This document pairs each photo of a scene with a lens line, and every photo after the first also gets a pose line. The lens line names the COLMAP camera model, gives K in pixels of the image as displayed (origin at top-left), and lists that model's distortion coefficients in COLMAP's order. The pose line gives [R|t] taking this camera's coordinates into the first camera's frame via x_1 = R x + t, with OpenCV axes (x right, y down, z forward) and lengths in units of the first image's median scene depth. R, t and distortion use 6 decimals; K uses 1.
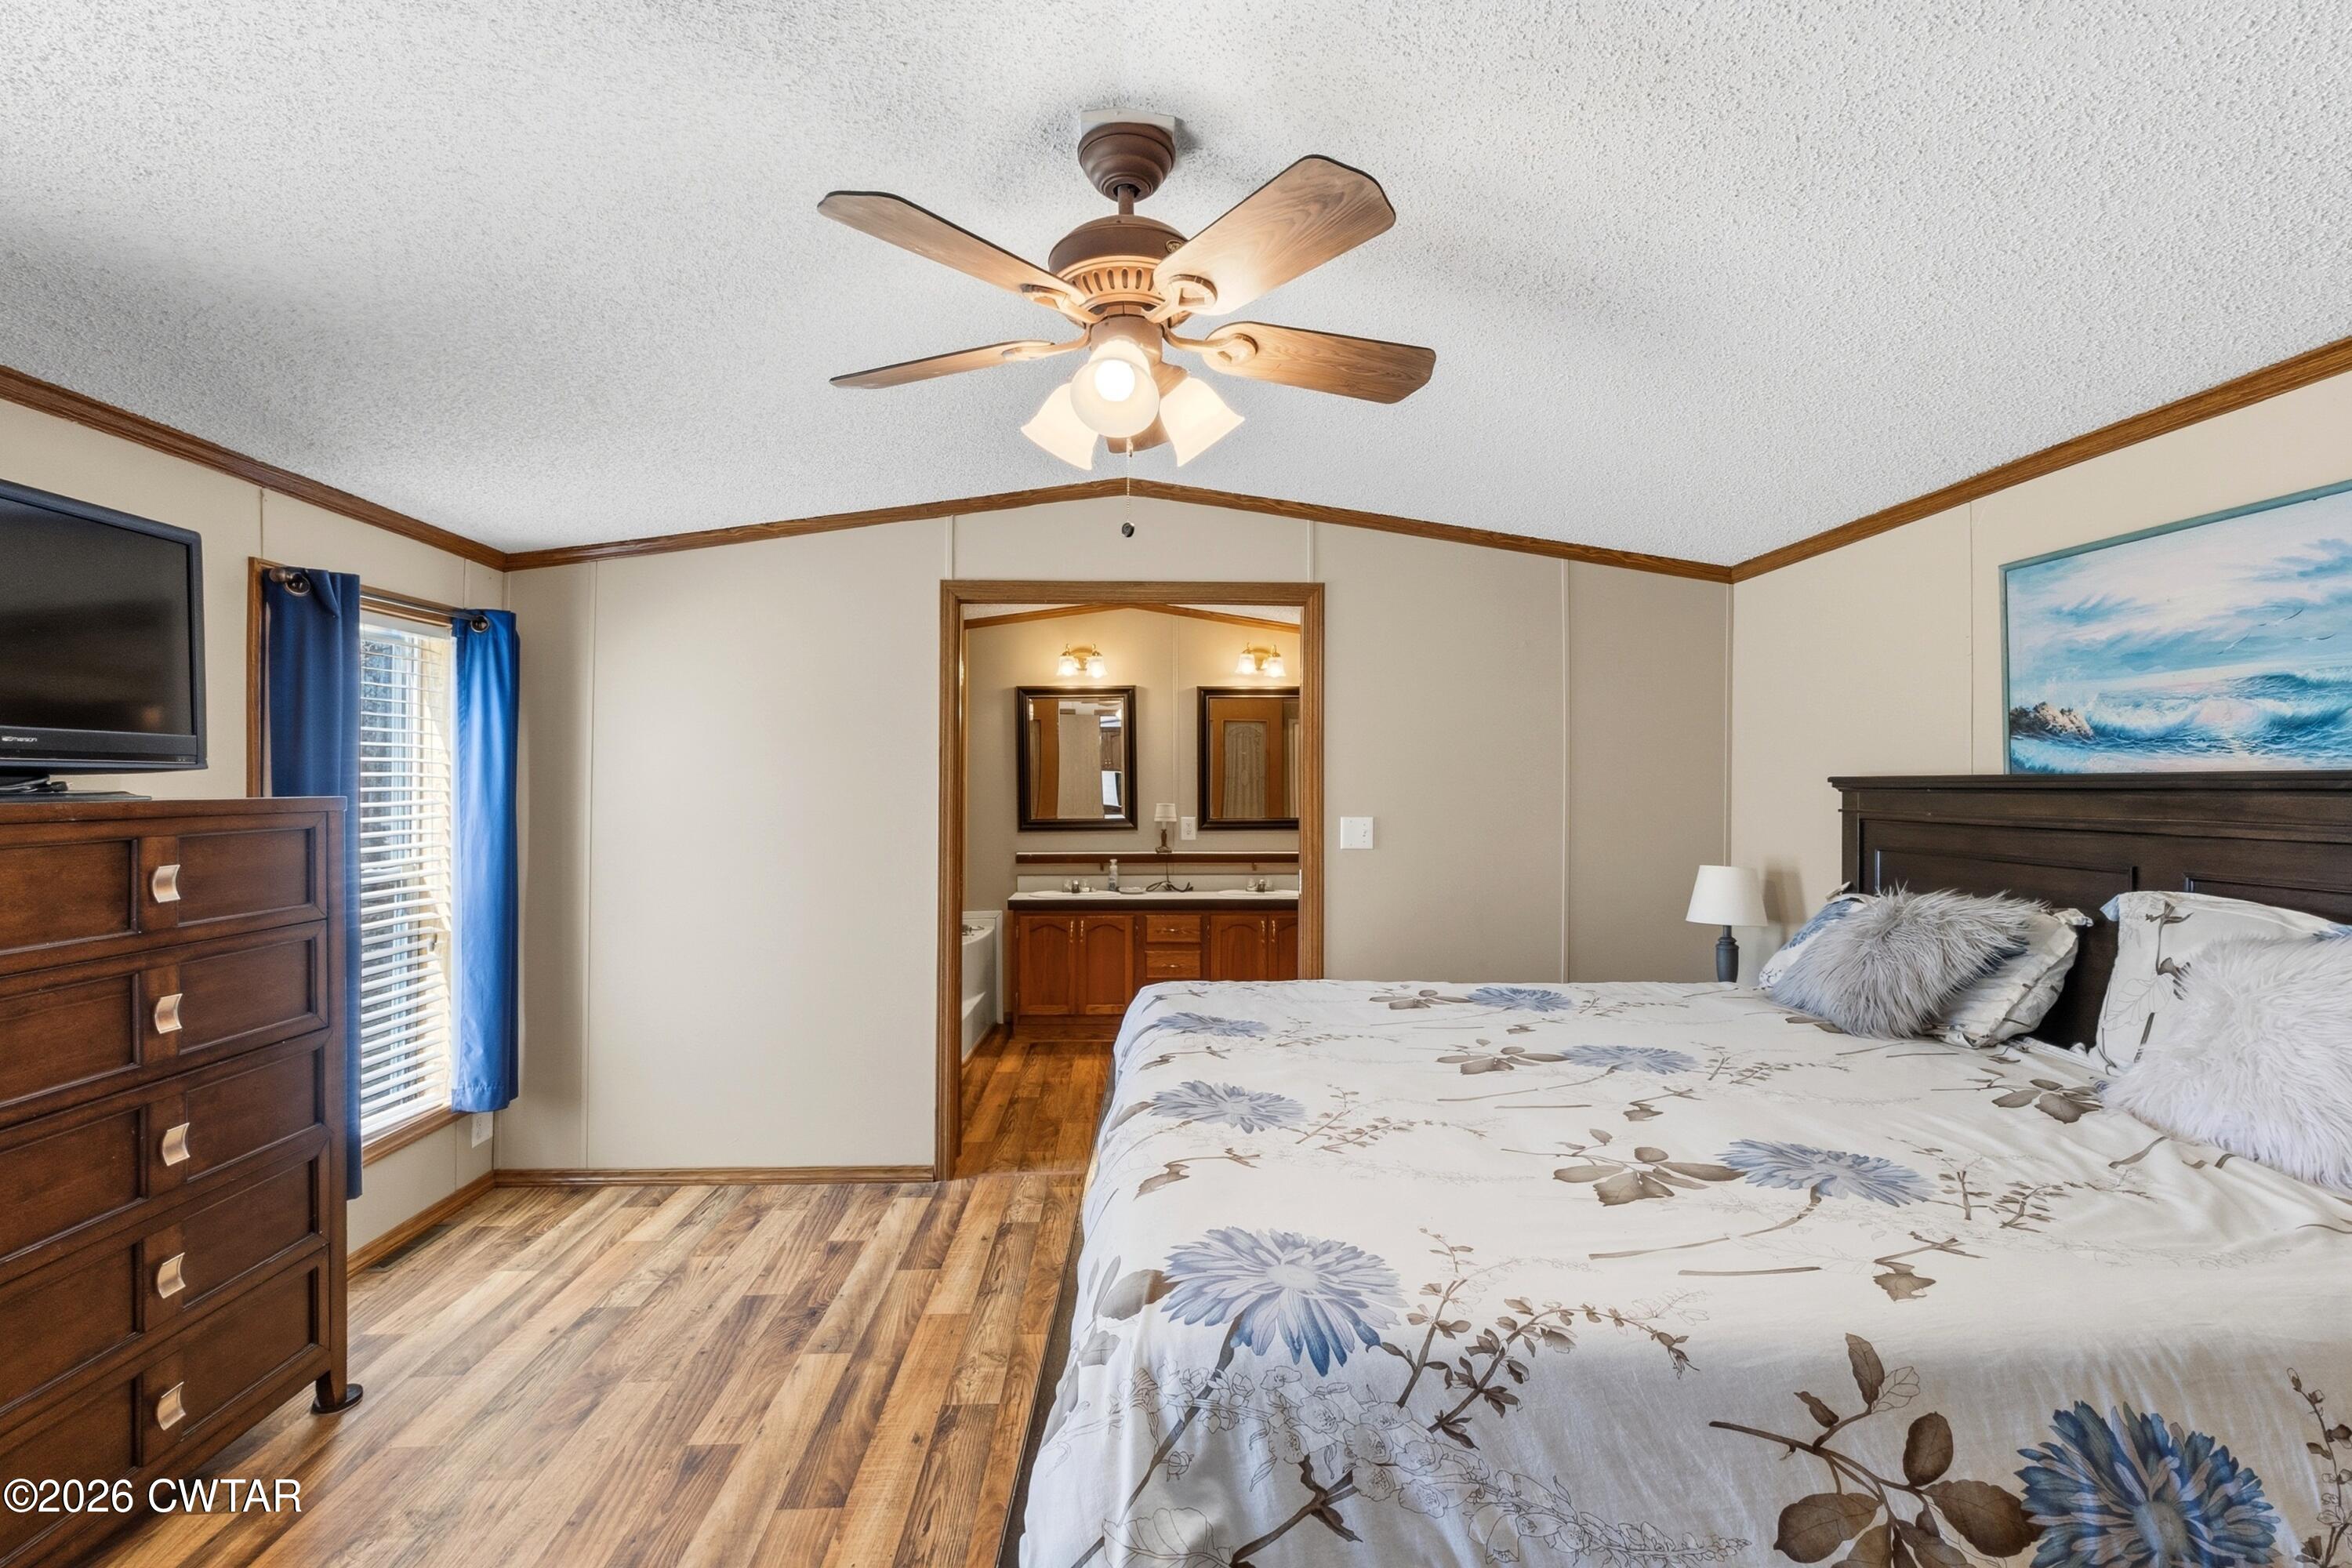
lens RADIAL K [[1049.9, 0, 1179.5], [0, 1049.9, 776.2], [0, 0, 1]] dist [-0.001764, 0.000448]
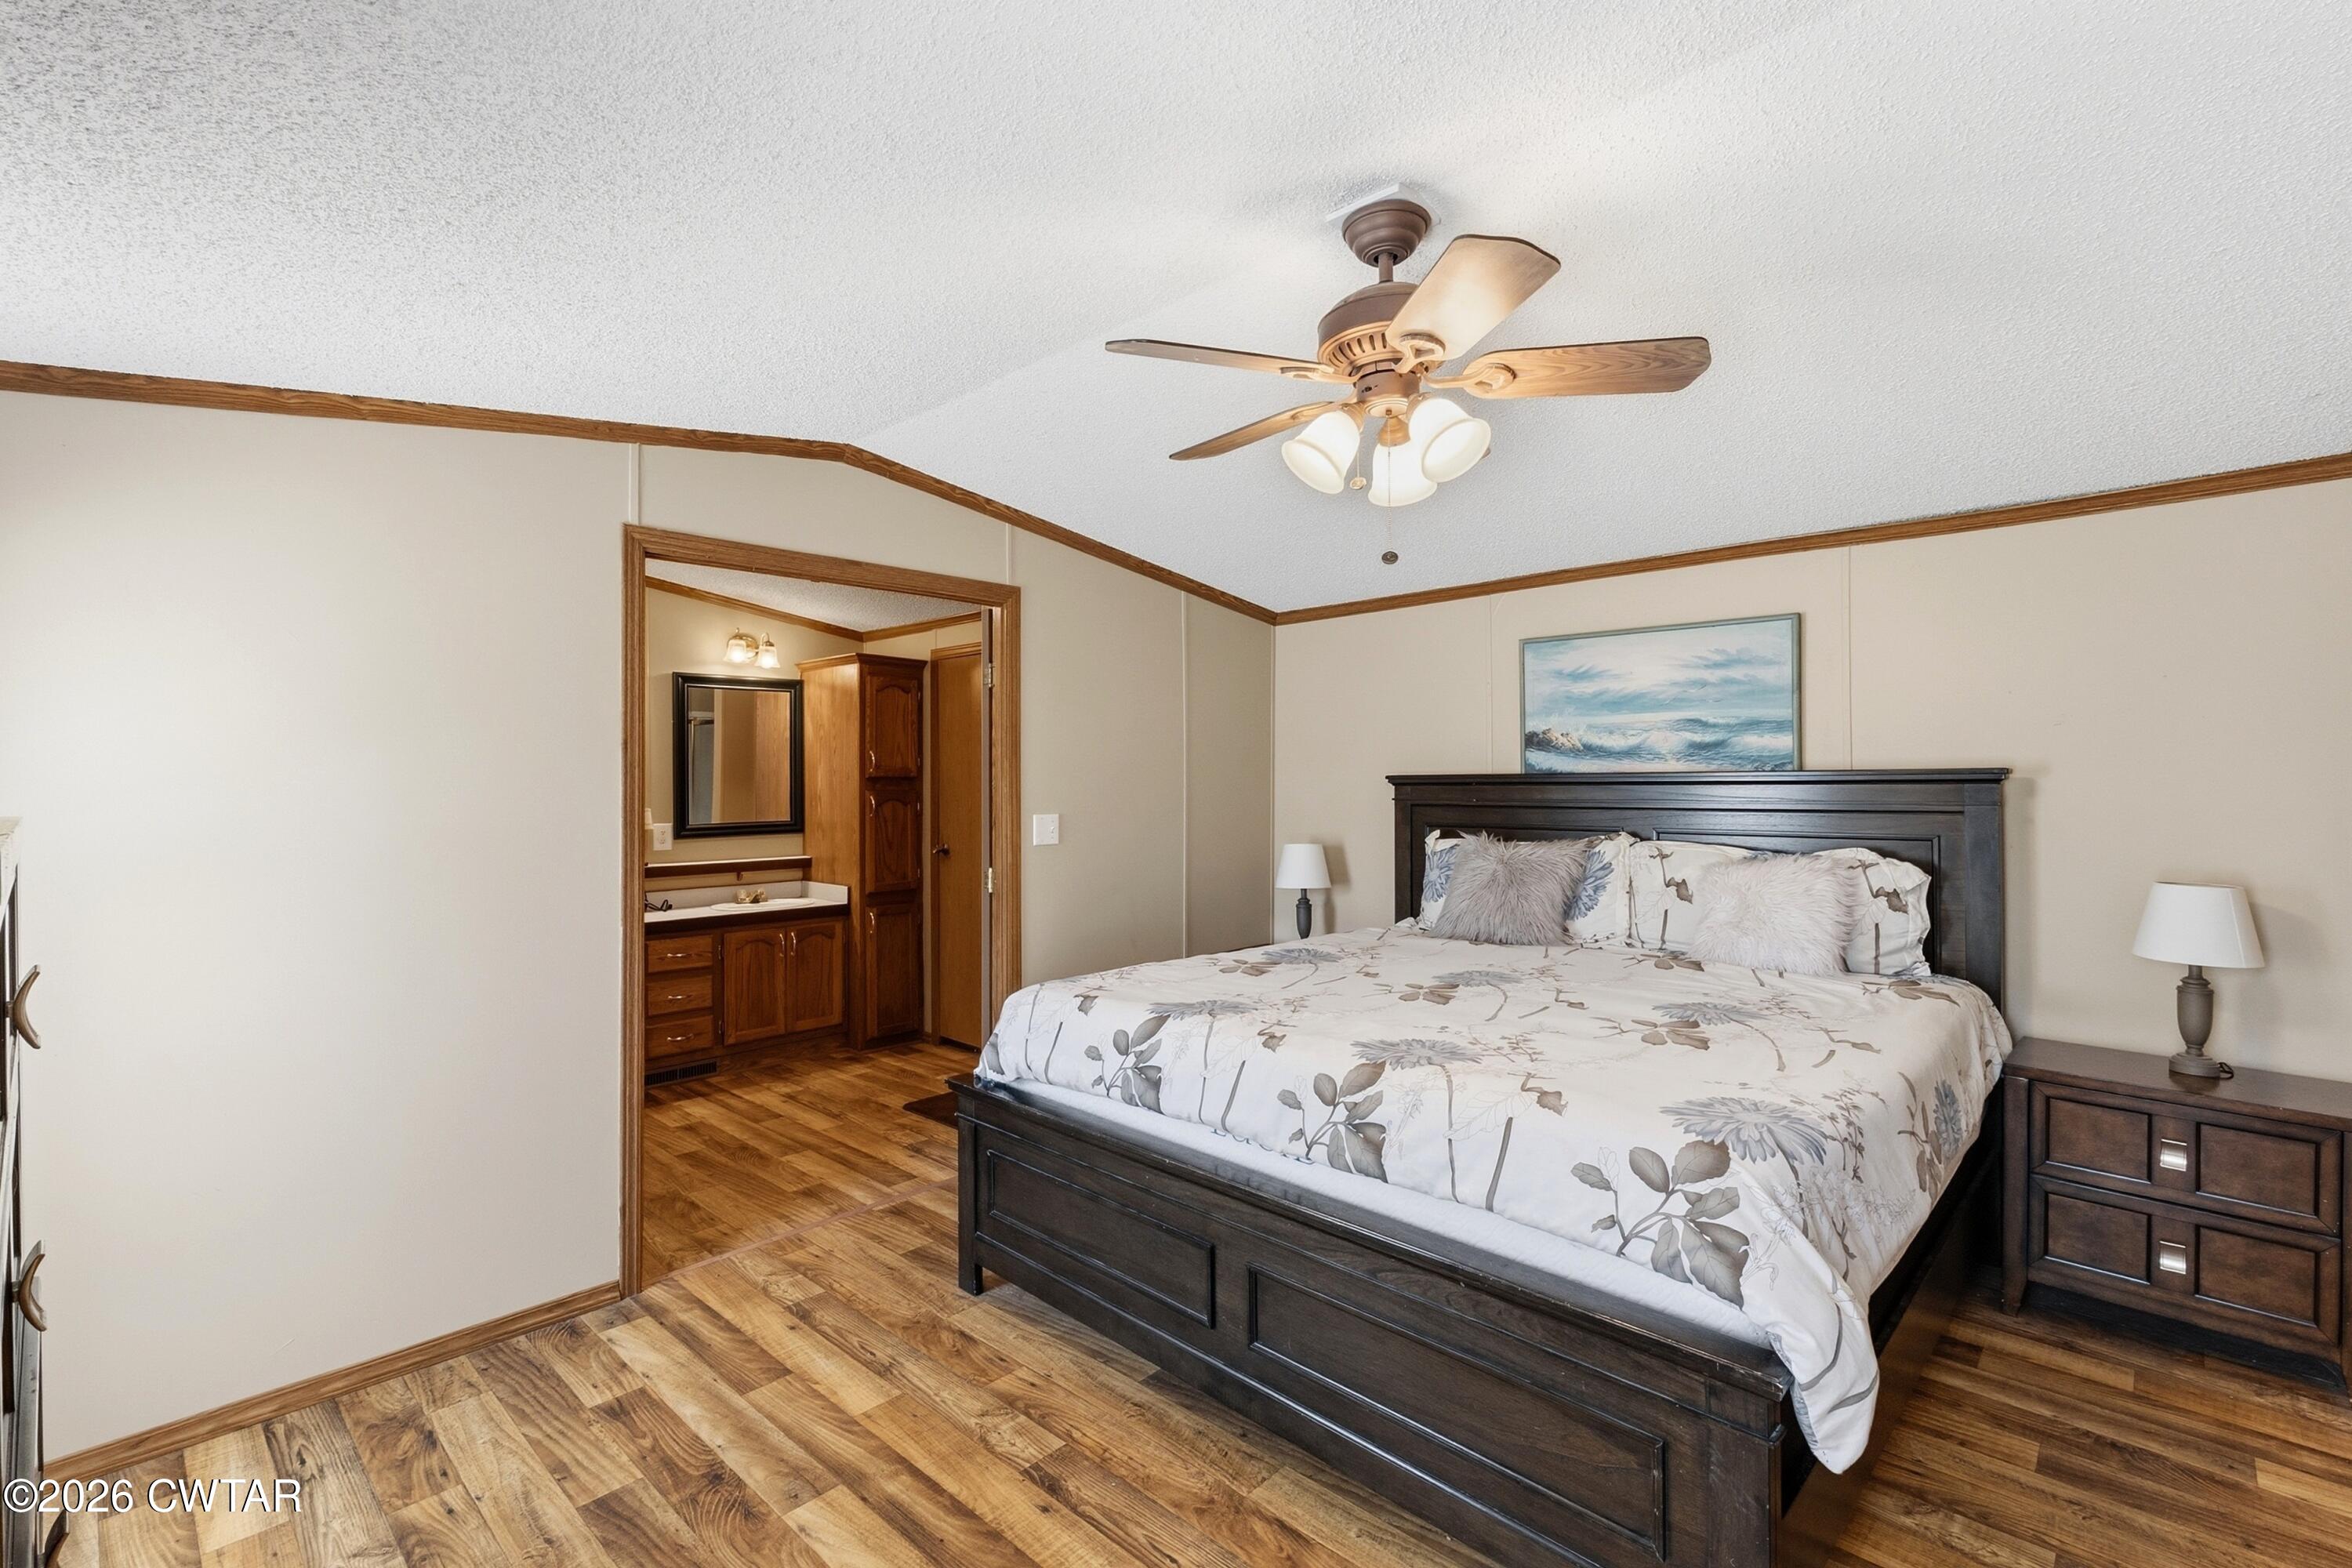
lens RADIAL K [[1049.9, 0, 1159.7], [0, 1049.9, 778.4], [0, 0, 1]] dist [-0.001764, 0.000448]
pose [[0.721991, -0.003784, 0.691892, -0.495902], [0.002171, 0.999993, 0.003204, -0.000277], [-0.691899, -0.000811, 0.721994, 0.172443]]
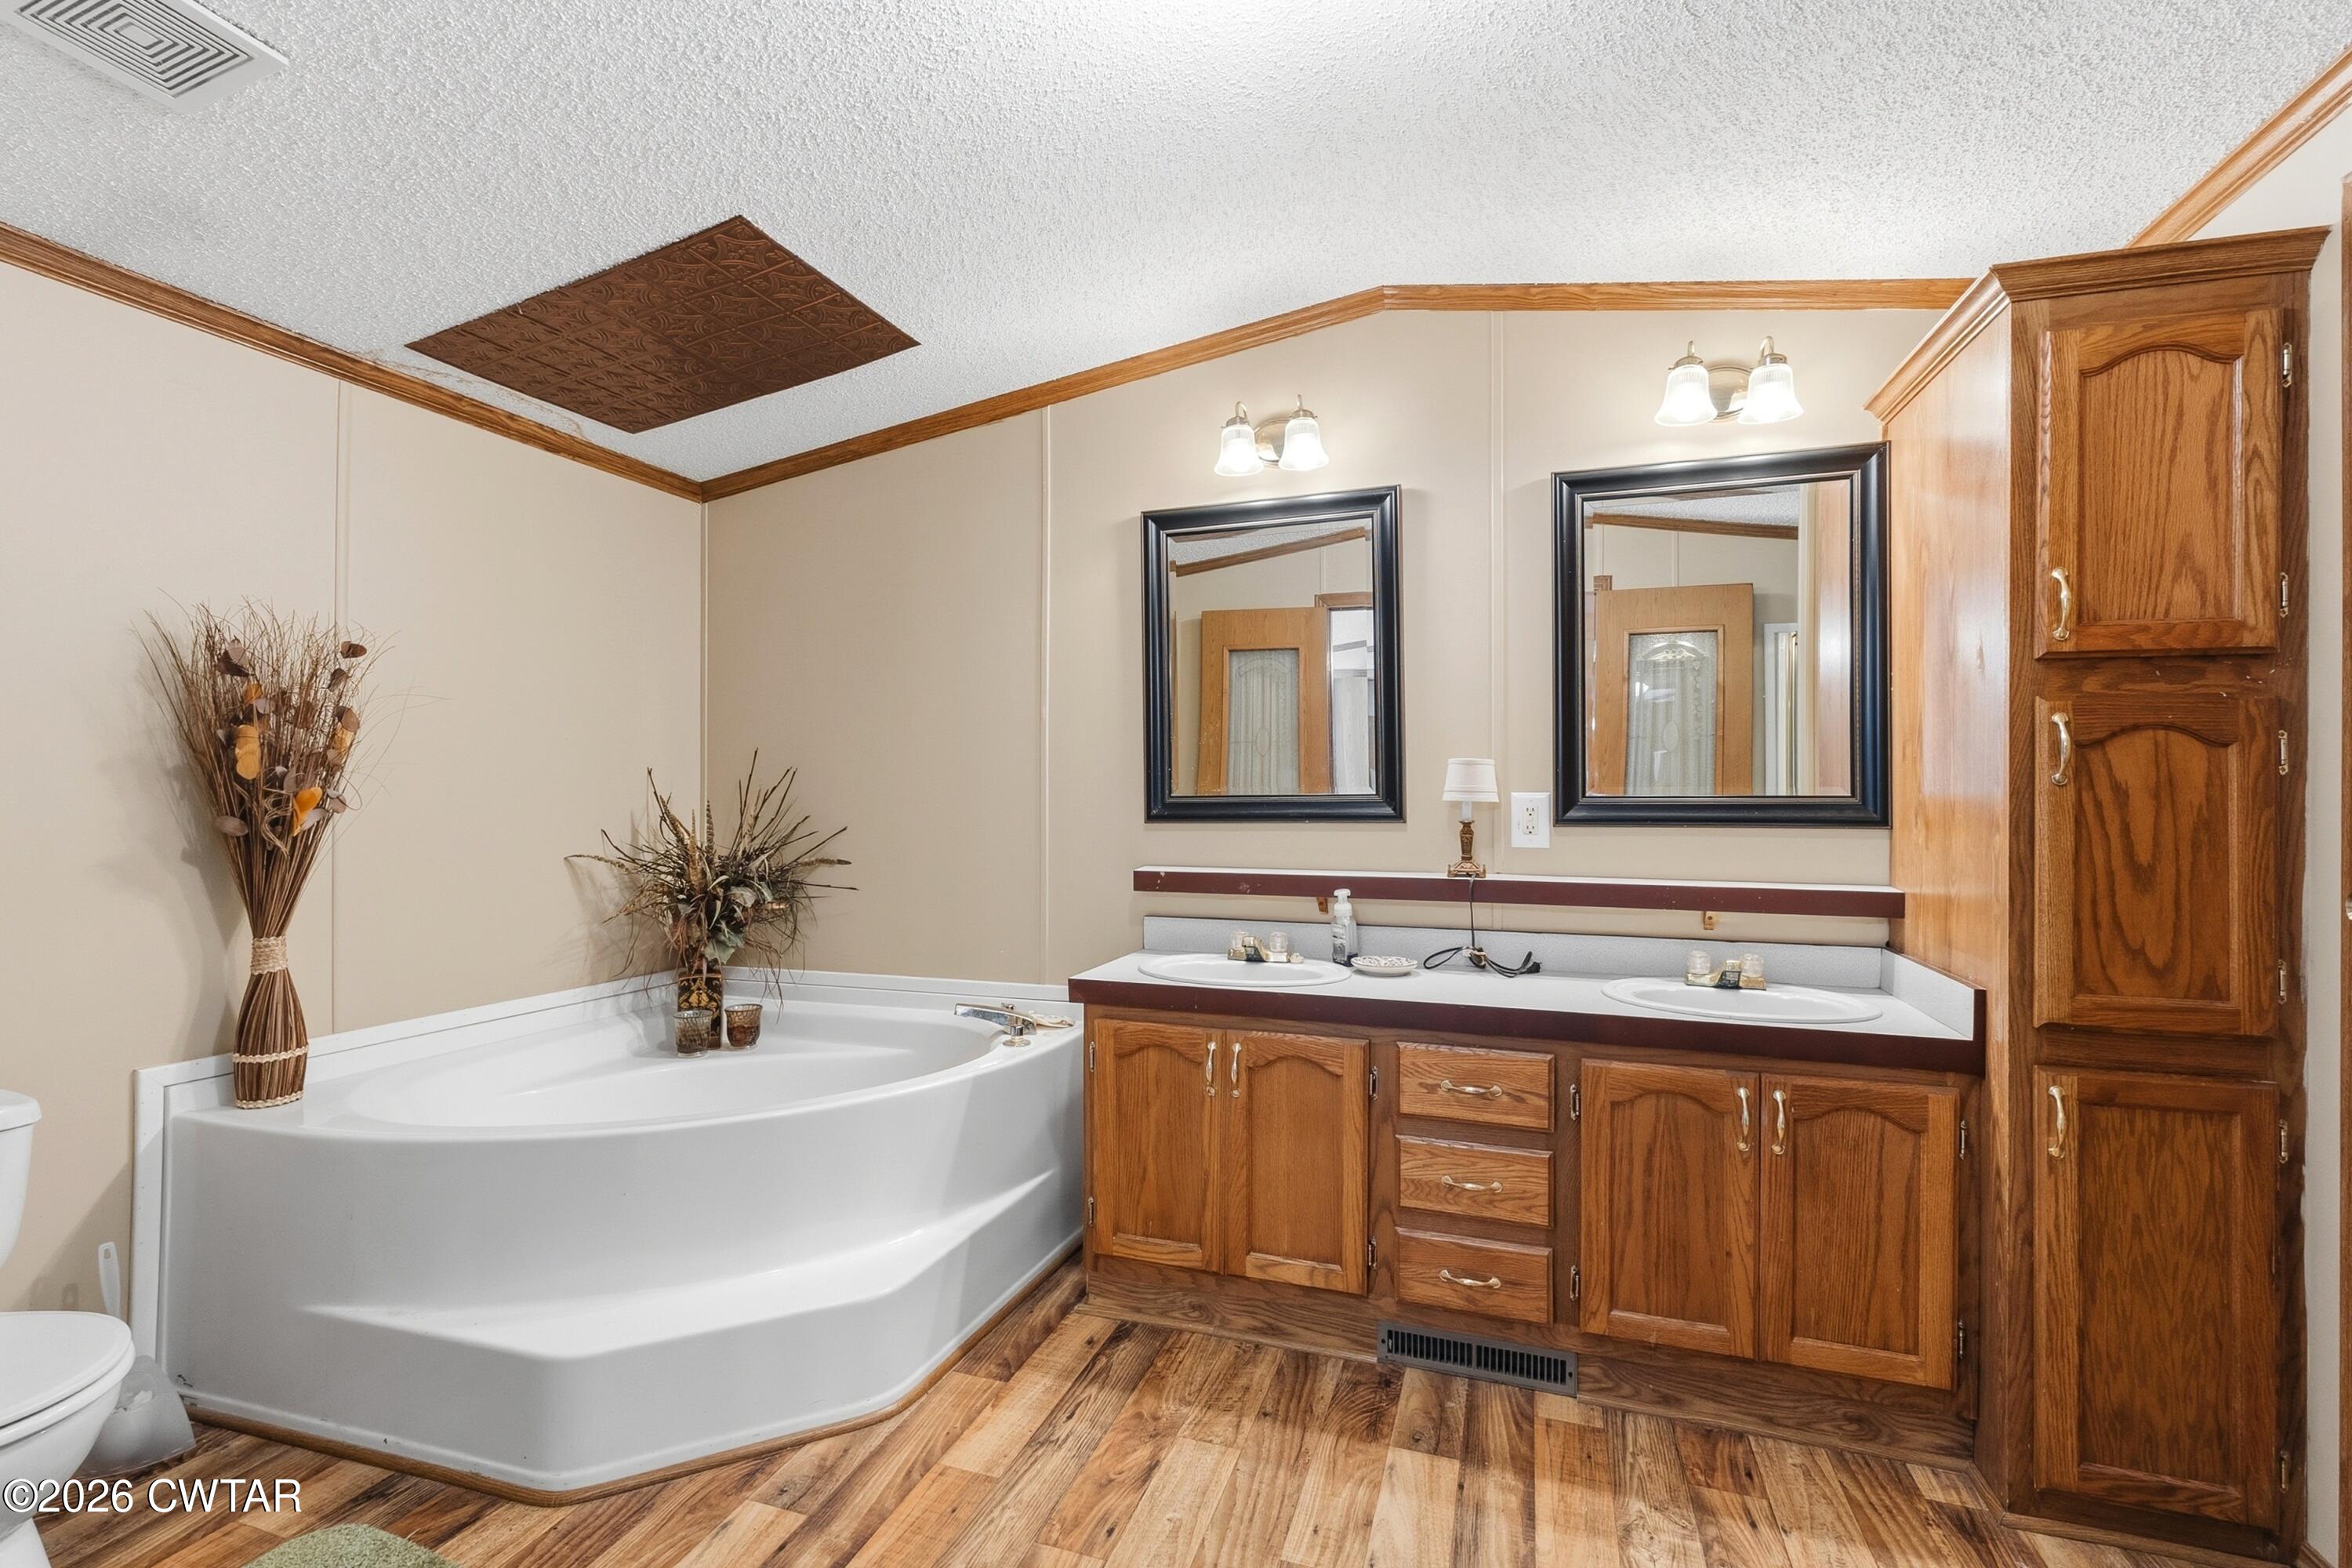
lens RADIAL K [[1049.9, 0, 1183.0], [0, 1049.9, 778.0], [0, 0, 1]] dist [-0.001764, 0.000448]
pose [[0.933827, 0.000018, -0.357726, 0.048918], [-0.003046, 0.999964, -0.007901, 0.063173], [0.357713, 0.008467, 0.933793, 0.965535]]
